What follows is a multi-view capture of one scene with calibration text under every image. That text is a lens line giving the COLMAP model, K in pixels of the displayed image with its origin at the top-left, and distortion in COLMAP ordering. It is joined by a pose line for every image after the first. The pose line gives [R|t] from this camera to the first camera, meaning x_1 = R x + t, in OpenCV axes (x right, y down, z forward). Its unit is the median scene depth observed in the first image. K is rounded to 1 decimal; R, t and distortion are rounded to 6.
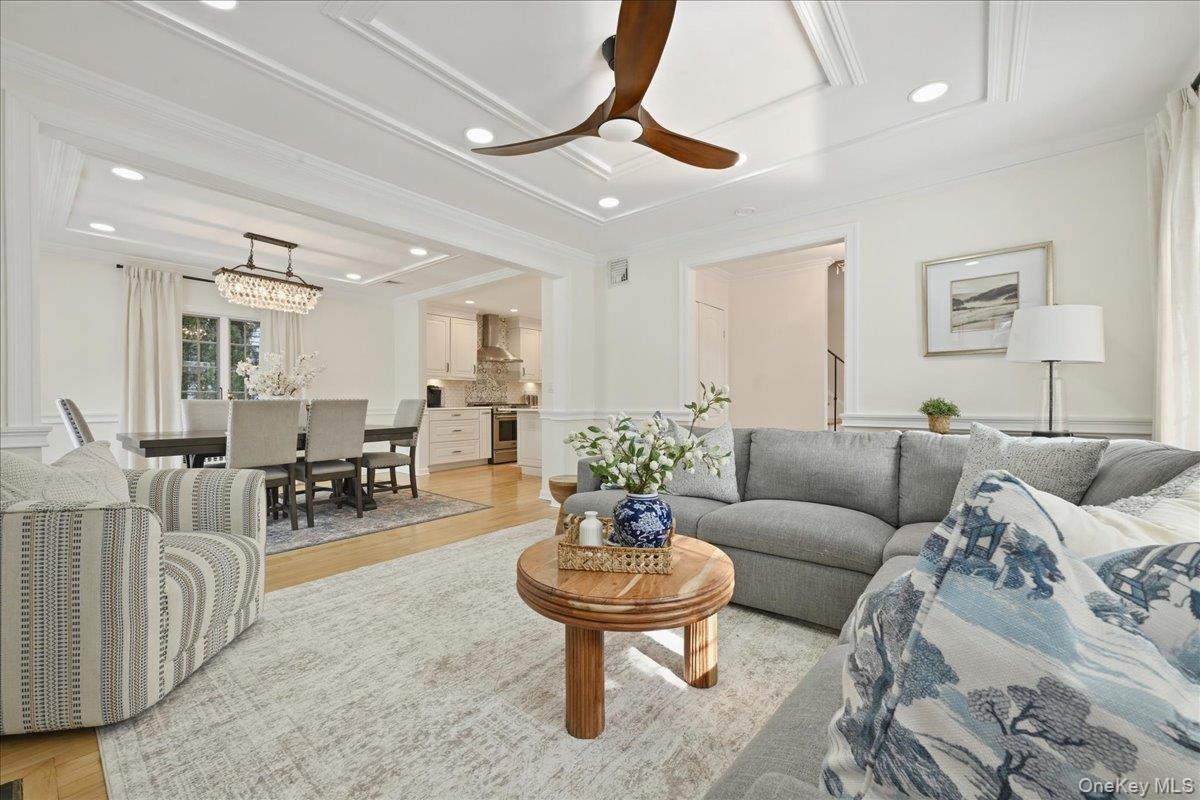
lens RADIAL K [[471.4, 0, 600.0], [0, 471.4, 400.0], [0, 0, 1]] dist [0.000386, 0.000132]
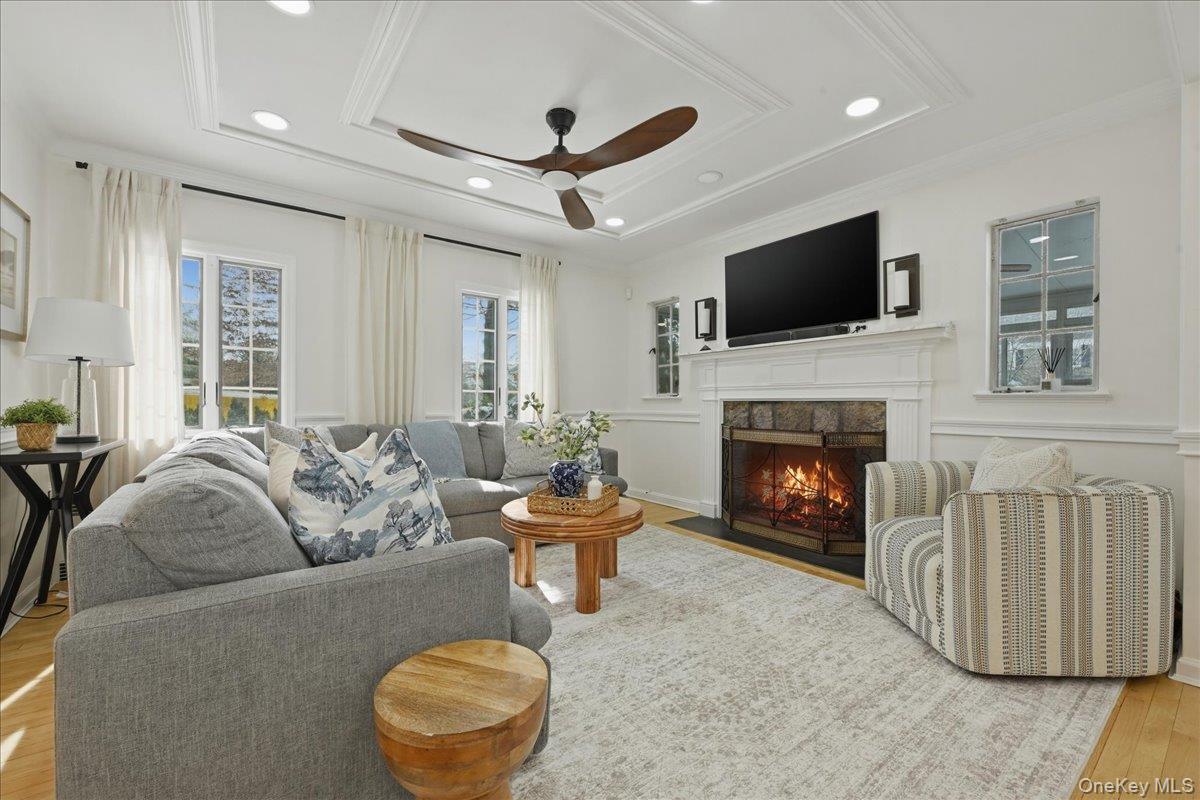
lens RADIAL K [[487.7, 0, 596.9], [0, 487.7, 403.6], [0, 0, 1]] dist [-0.000301, 0.000115]
pose [[-0.968522, -0.000363, 0.248927, -0.183085], [-0.000447, 1.000000, -0.000283, 0.001943], [-0.248927, -0.000385, -0.968522, 1.111048]]
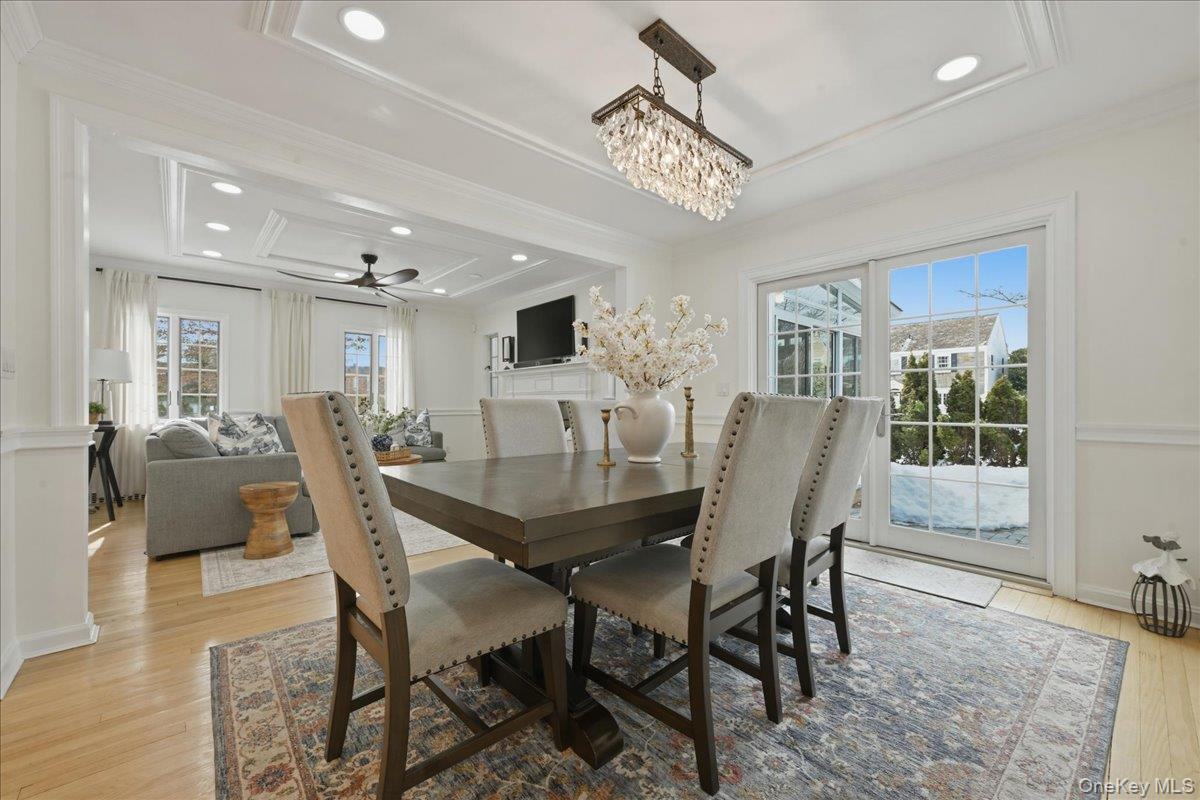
lens RADIAL K [[481.0, 0, 599.3], [0, 481.0, 404.2], [0, 0, 1]] dist [0.000138, 0.000178]
pose [[-0.985144, 0.000072, 0.171728, -0.768301], [0.000183, 1.000000, 0.000629, 0.003785], [-0.171728, 0.000651, -0.985144, 1.614299]]
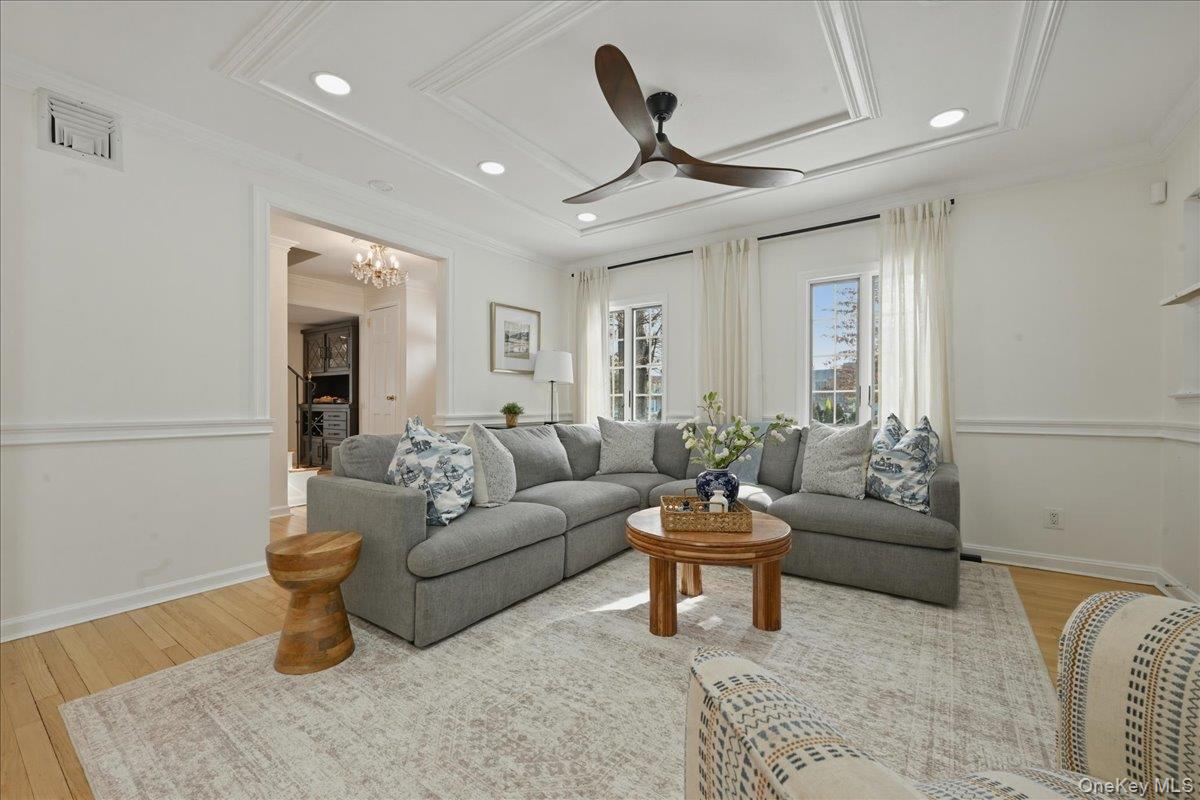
lens RADIAL K [[481.0, 0, 599.3], [0, 481.0, 404.2], [0, 0, 1]] dist [0.000138, 0.000178]
pose [[-0.059324, 0.000252, 0.998239, -0.570873], [-0.003097, 0.999995, -0.000437, 0.002028], [-0.998234, -0.003118, -0.059323, 0.616206]]
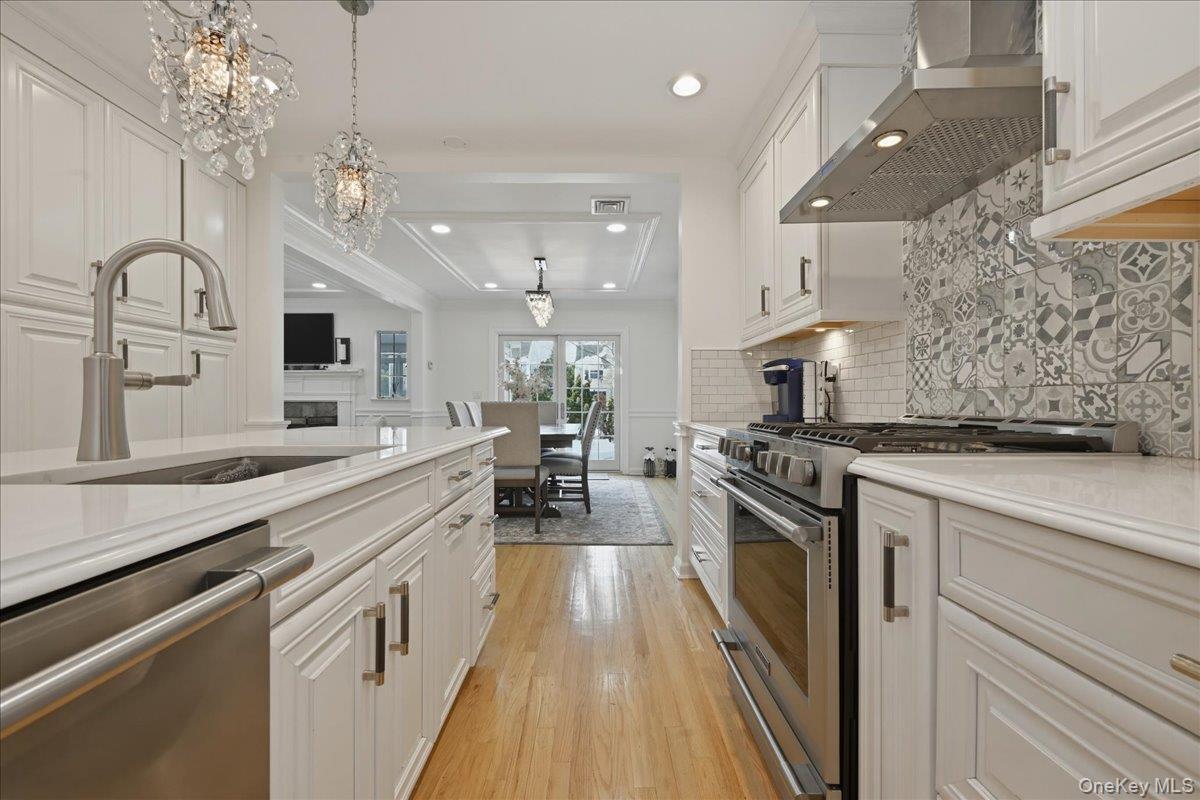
lens RADIAL K [[493.3, 0, 602.4], [0, 493.3, 403.8], [0, 0, 1]] dist [-0.000210, 0.000240]
pose [[-0.771206, 0.002576, -0.636581, -0.046644], [0.000647, 0.999994, 0.003263, -0.000745], [0.636586, 0.002104, -0.771203, 2.218686]]
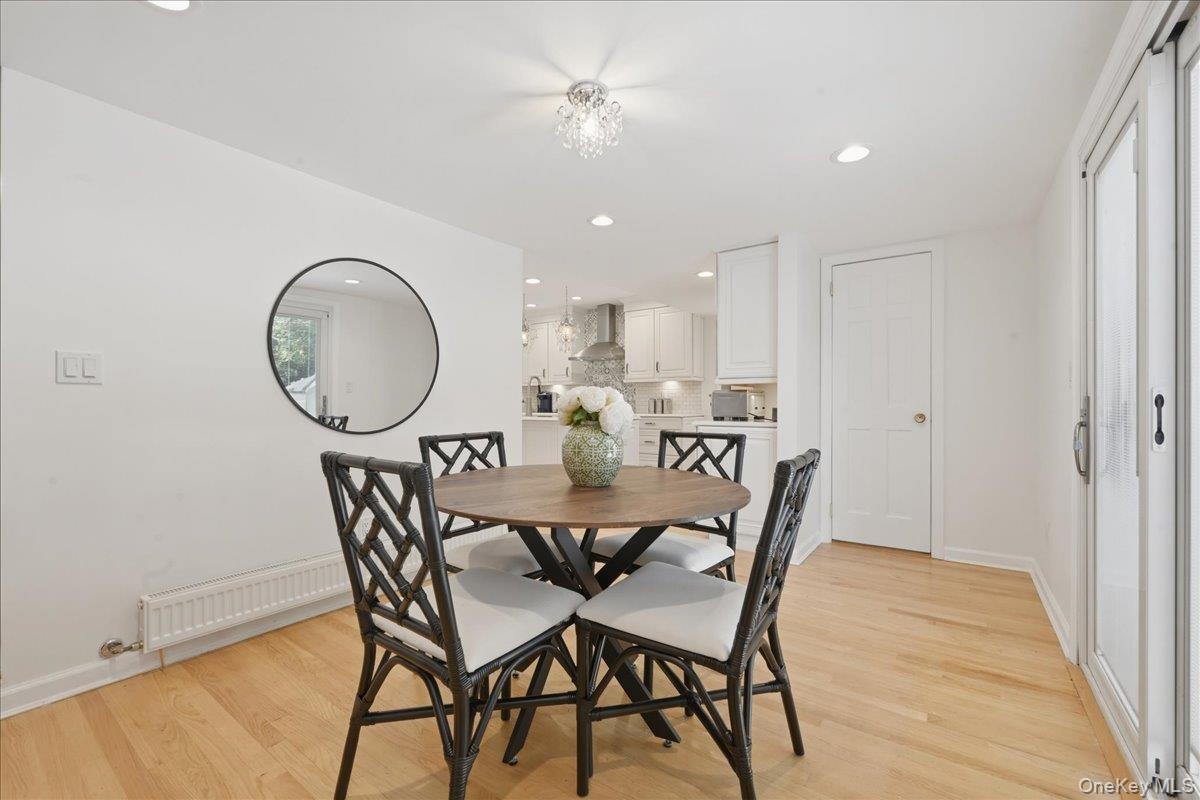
lens RADIAL K [[493.3, 0, 602.4], [0, 493.3, 403.8], [0, 0, 1]] dist [-0.000210, 0.000240]
pose [[0.051993, -0.005913, -0.998630, 1.380551], [-0.001569, 0.999981, -0.006002, 0.005181], [0.998646, 0.001879, 0.051983, 1.998364]]
